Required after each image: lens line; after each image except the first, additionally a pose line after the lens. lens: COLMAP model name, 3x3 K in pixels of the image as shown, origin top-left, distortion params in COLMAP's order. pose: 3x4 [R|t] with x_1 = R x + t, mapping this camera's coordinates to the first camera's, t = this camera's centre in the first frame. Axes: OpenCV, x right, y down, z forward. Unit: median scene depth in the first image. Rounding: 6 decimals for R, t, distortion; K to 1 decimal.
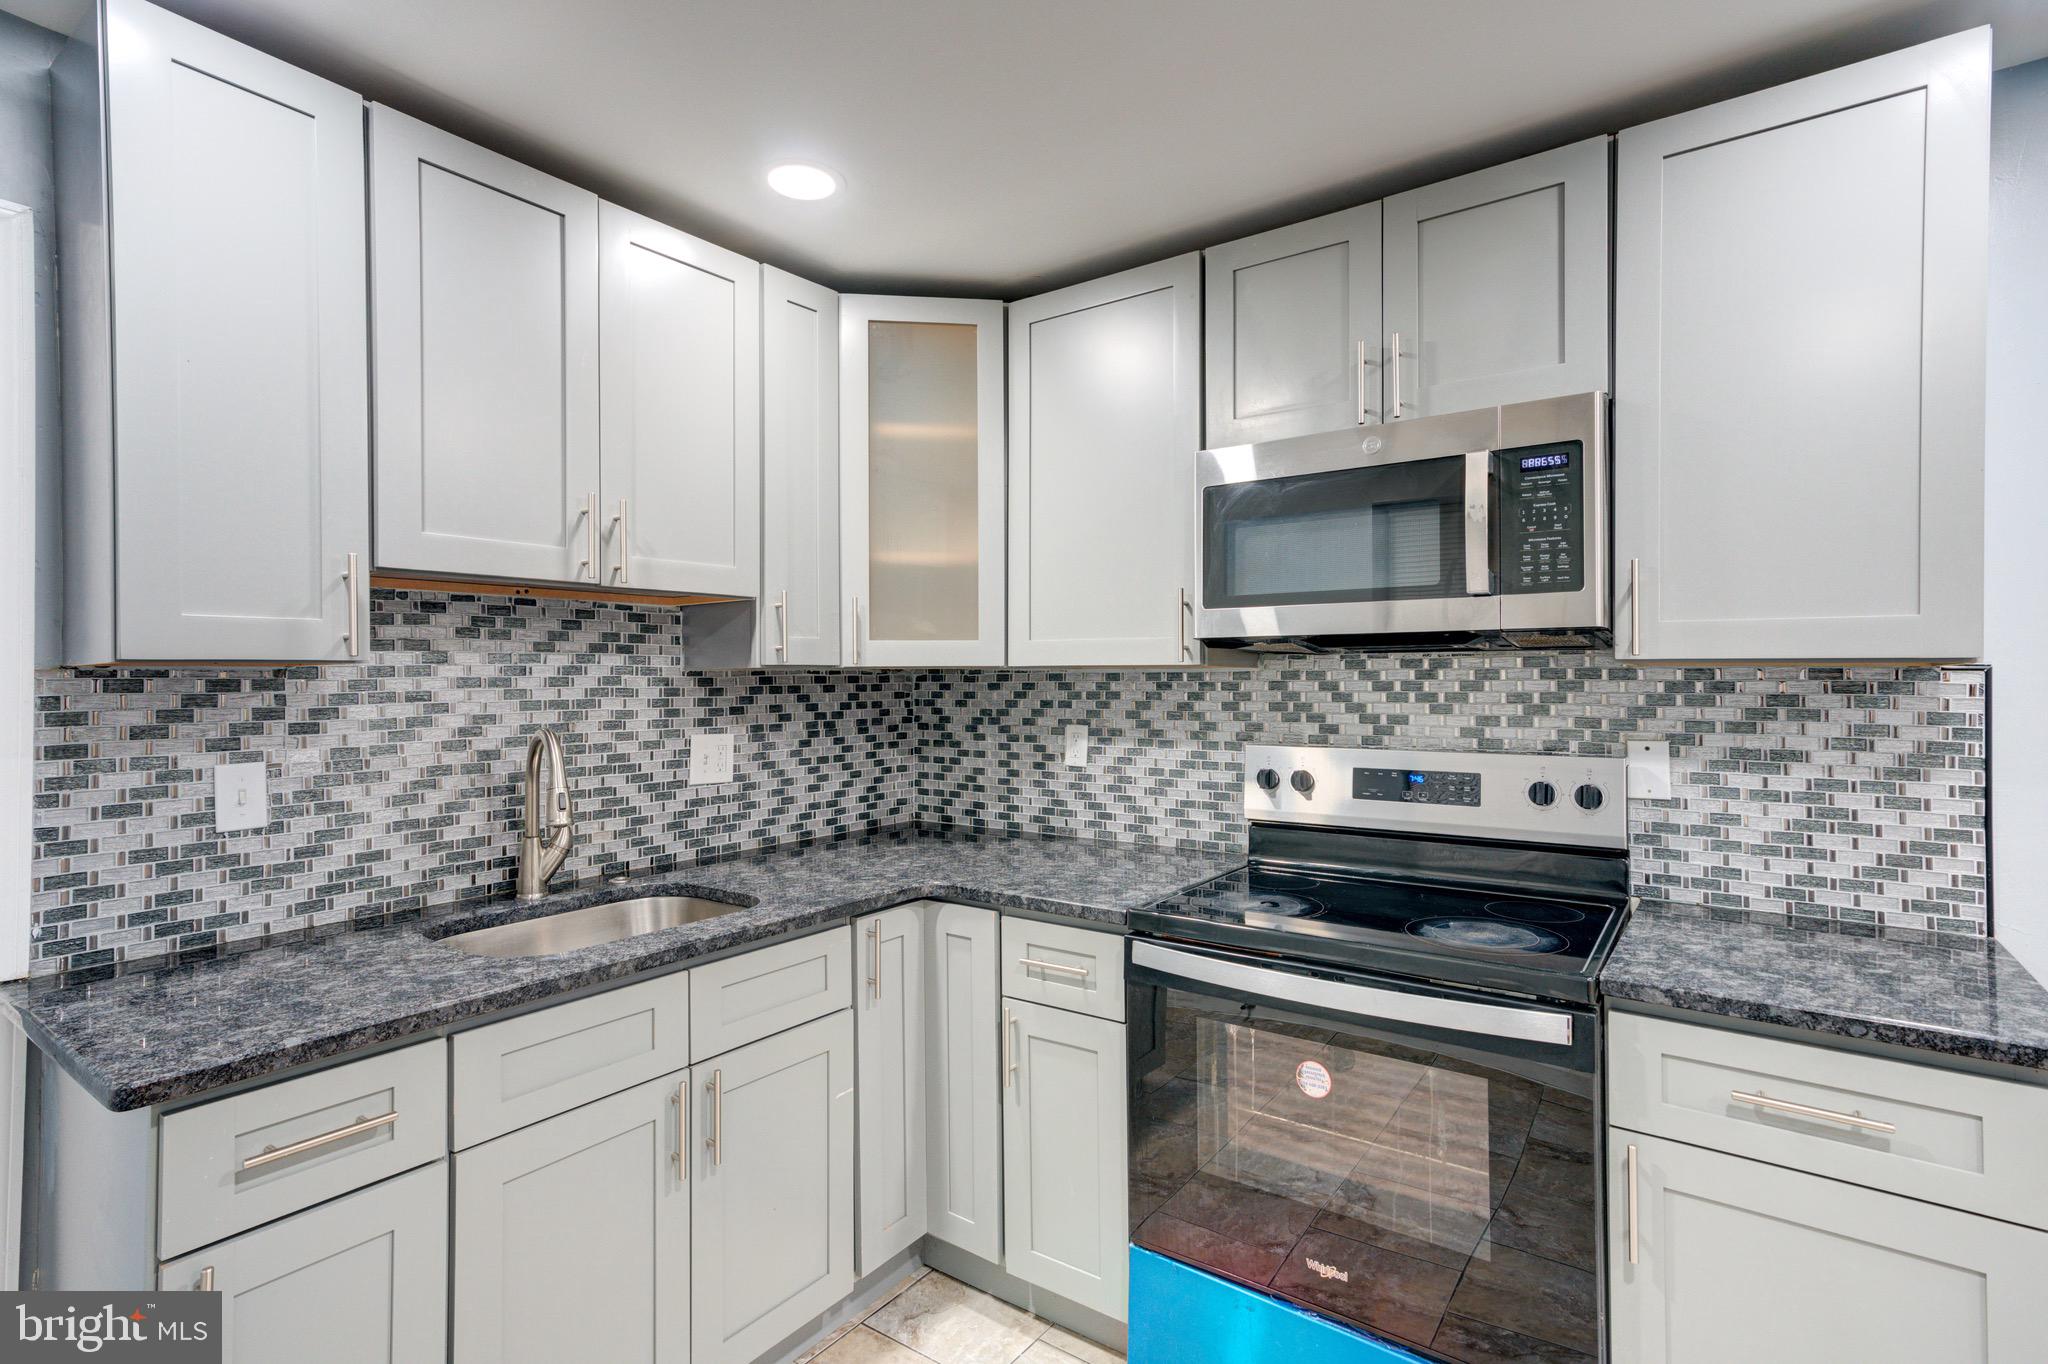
lens RADIAL K [[993.2, 0, 1033.0], [0, 993.2, 670.2], [0, 0, 1]] dist [0.000029, 0.014865]
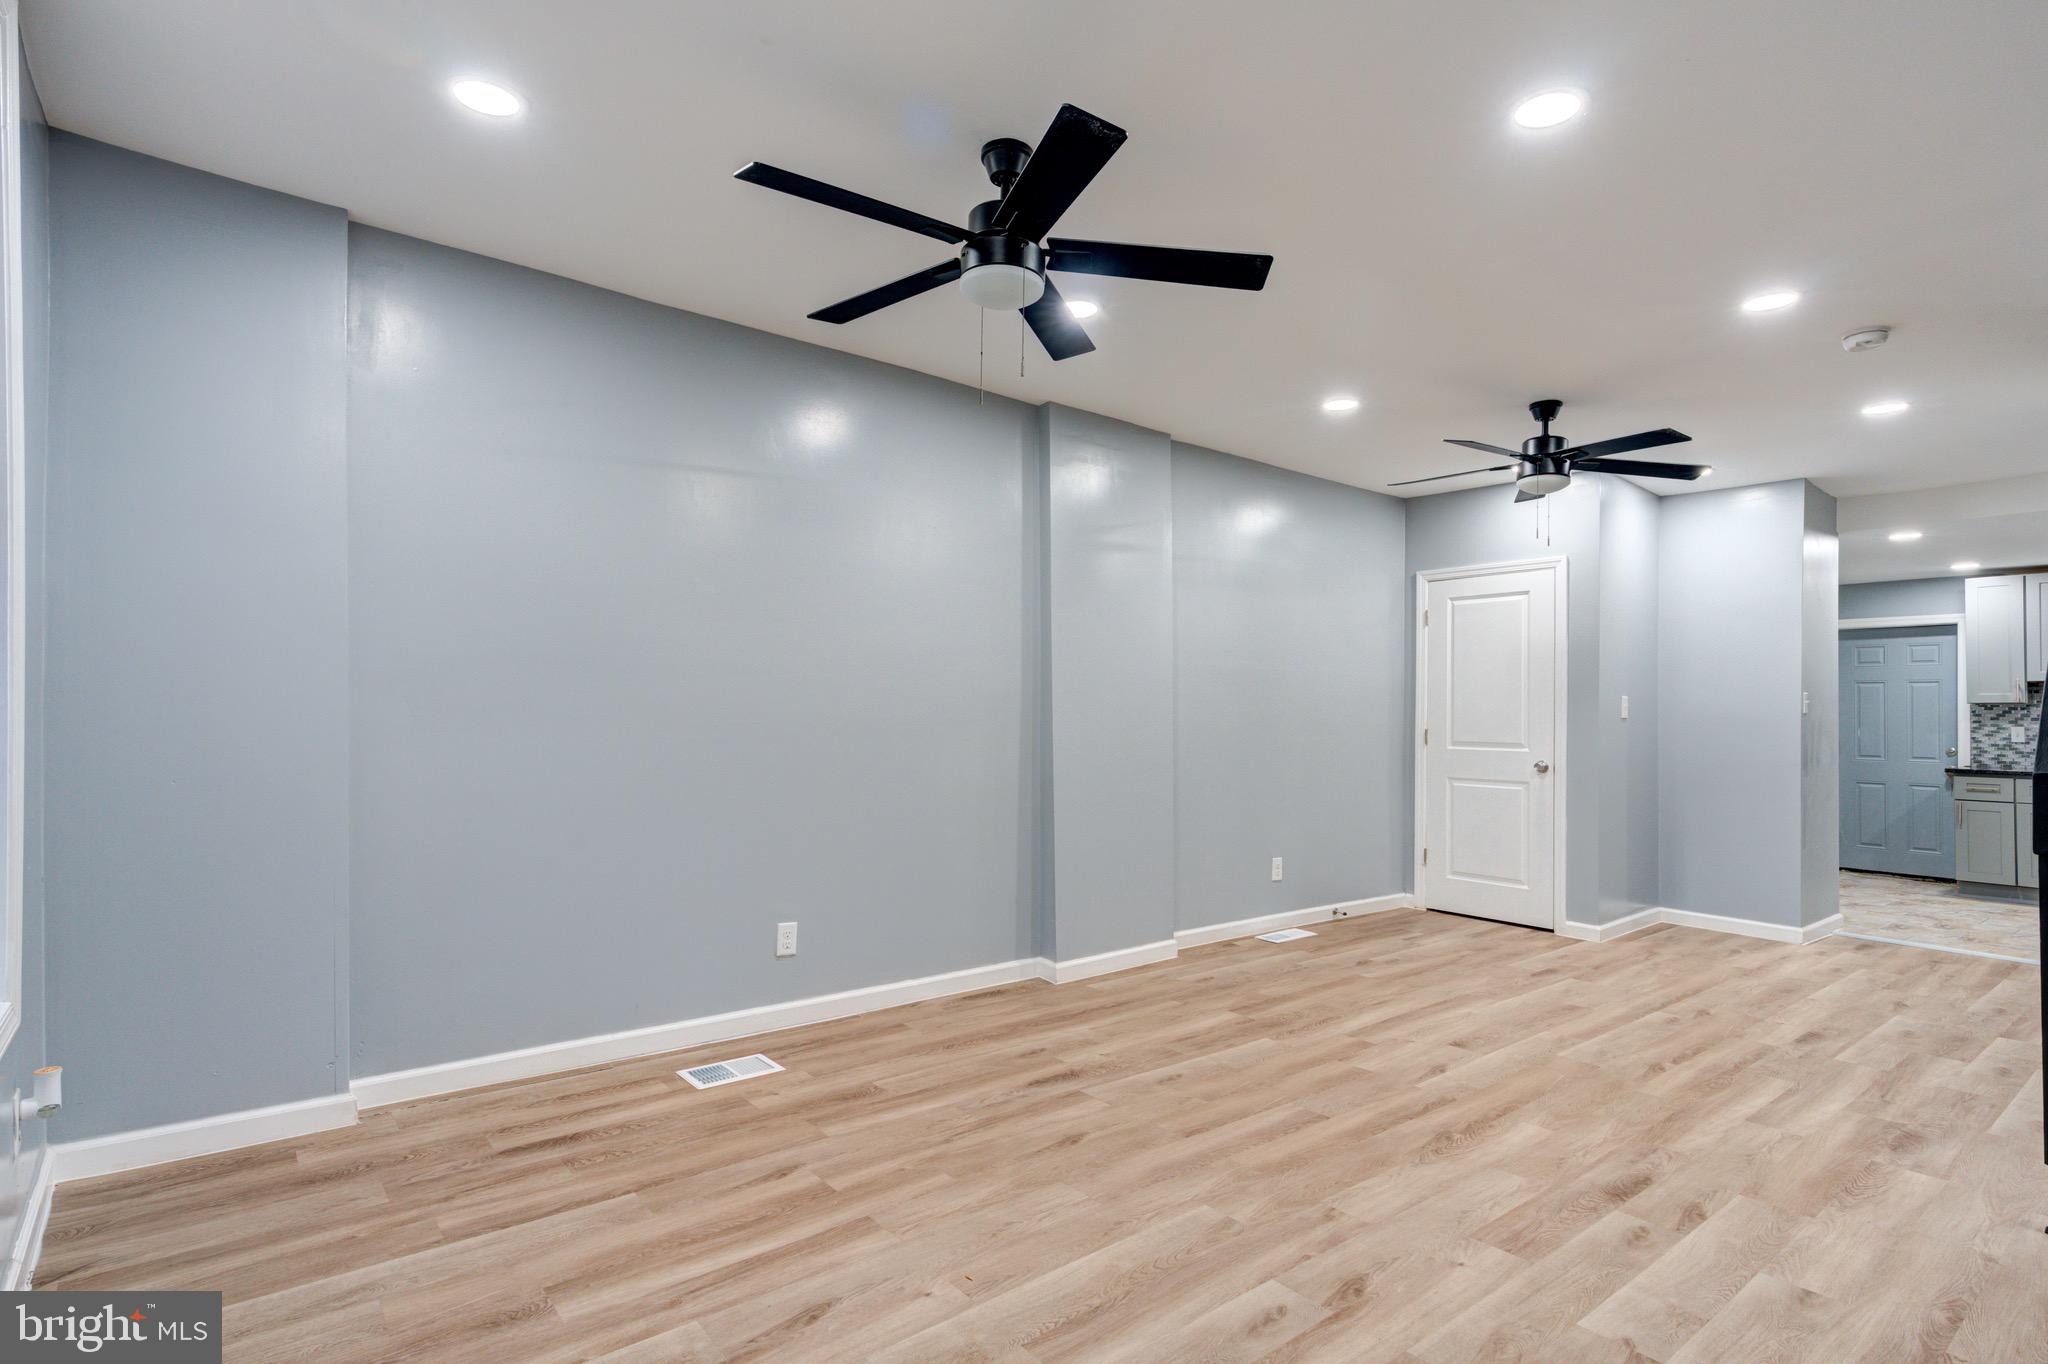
lens RADIAL K [[999.6, 0, 1033.2], [0, 999.6, 698.4], [0, 0, 1]] dist [0.027688, 0.000517]
pose [[-0.255850, -0.019030, -0.966529, 3.477497], [-0.000704, 0.999810, -0.019499, 0.046389], [0.966716, -0.004308, -0.255815, -1.495452]]
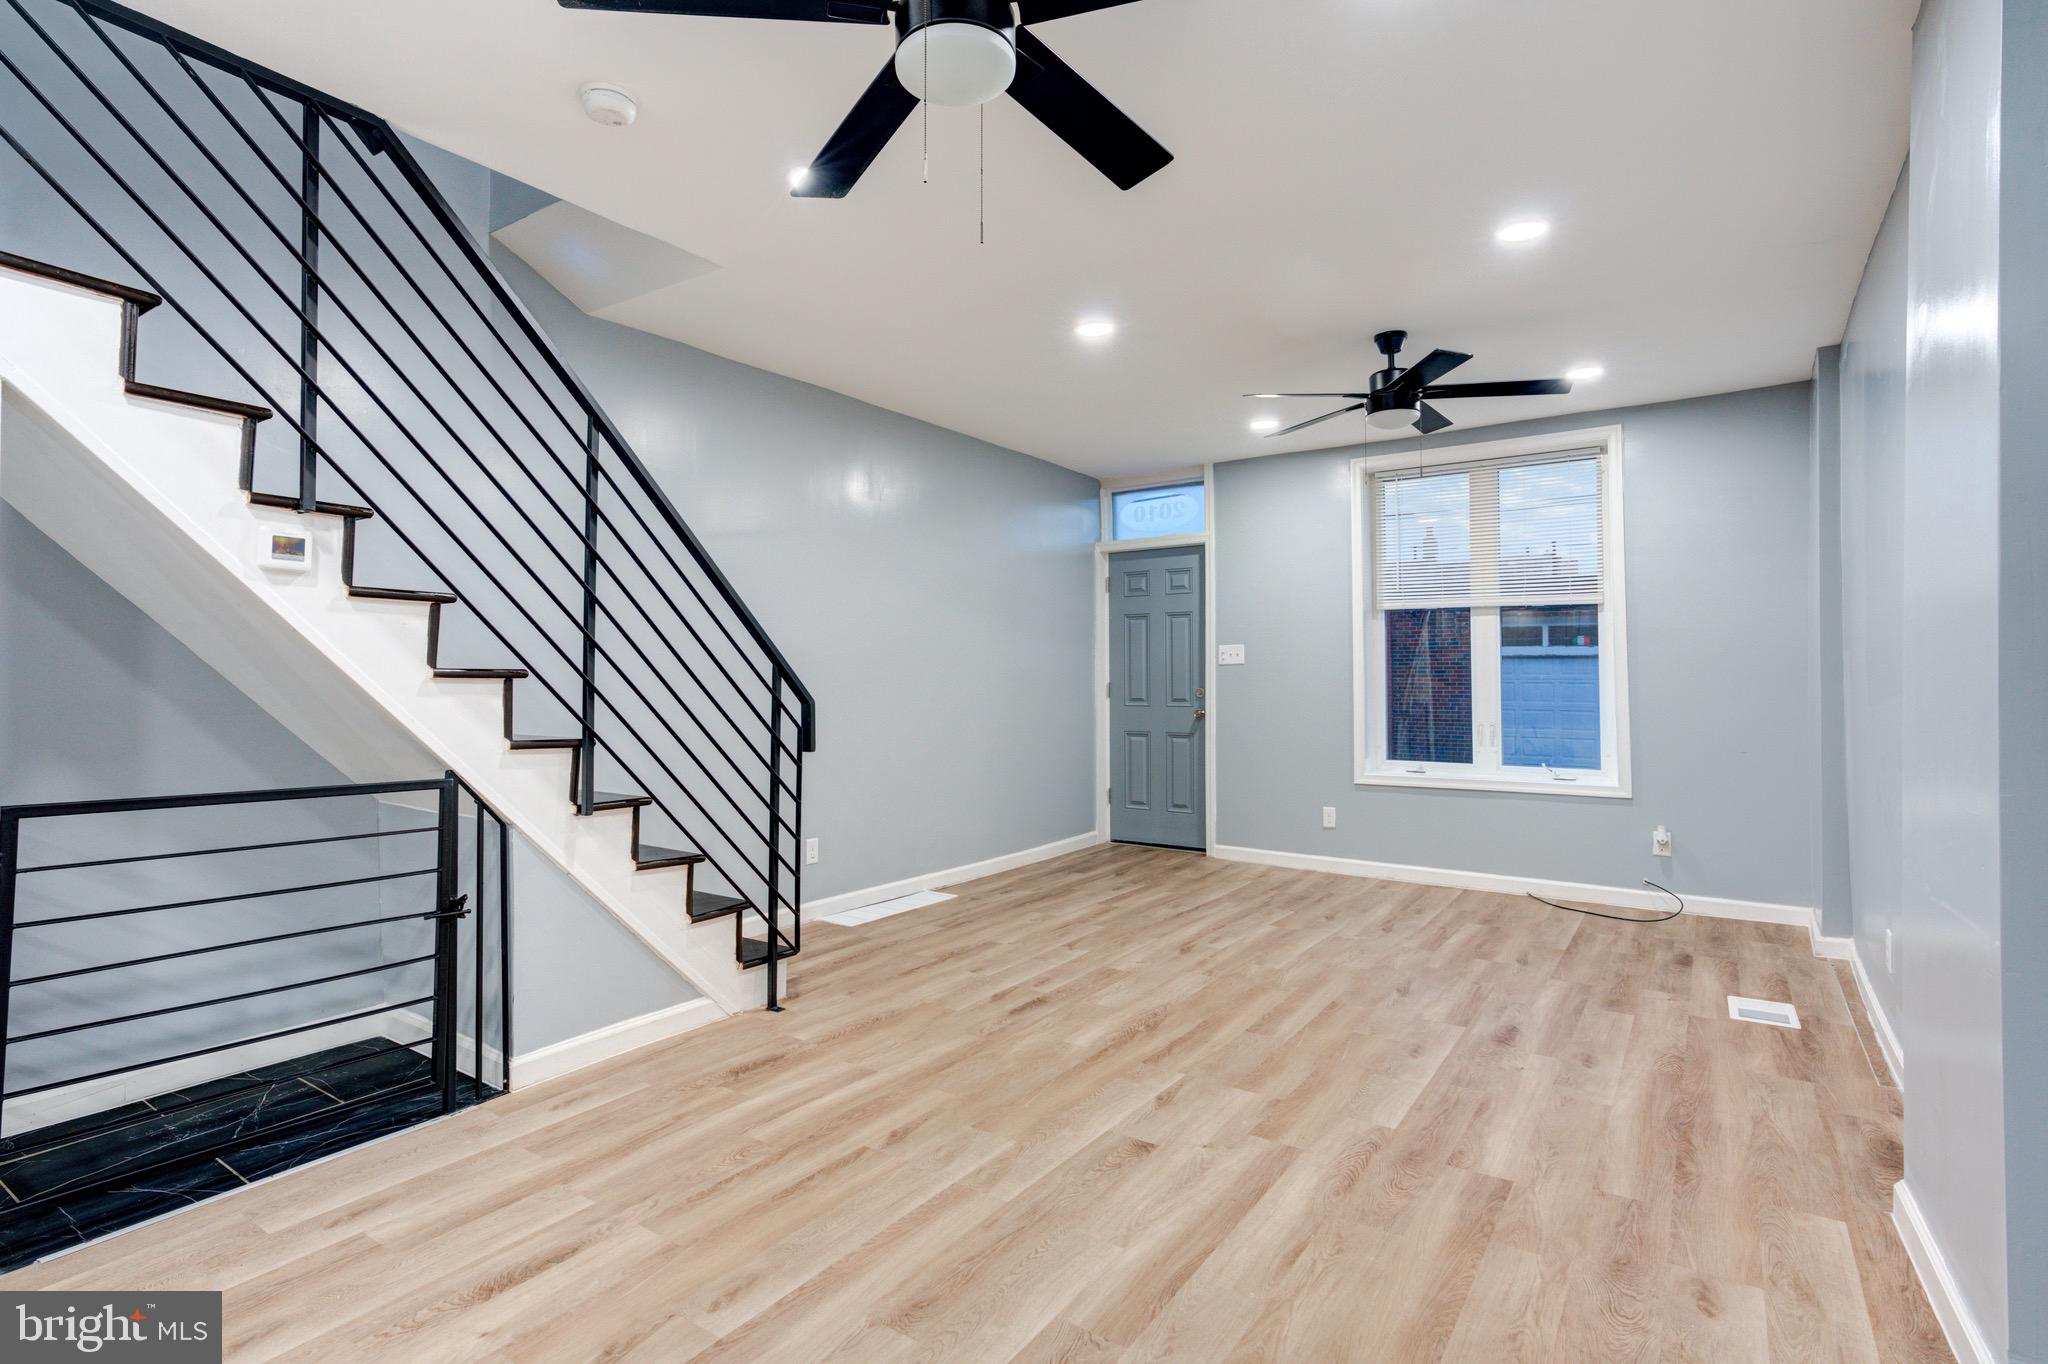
lens RADIAL K [[1014.7, 0, 1005.6], [0, 1014.7, 659.5], [0, 0, 1]] dist [0.000318, 0.014040]
pose [[-0.018081, 0.025165, 0.999520, 0.495082], [-0.015935, 0.999549, -0.025454, 0.066396], [-0.999710, -0.016387, -0.017672, -1.056705]]
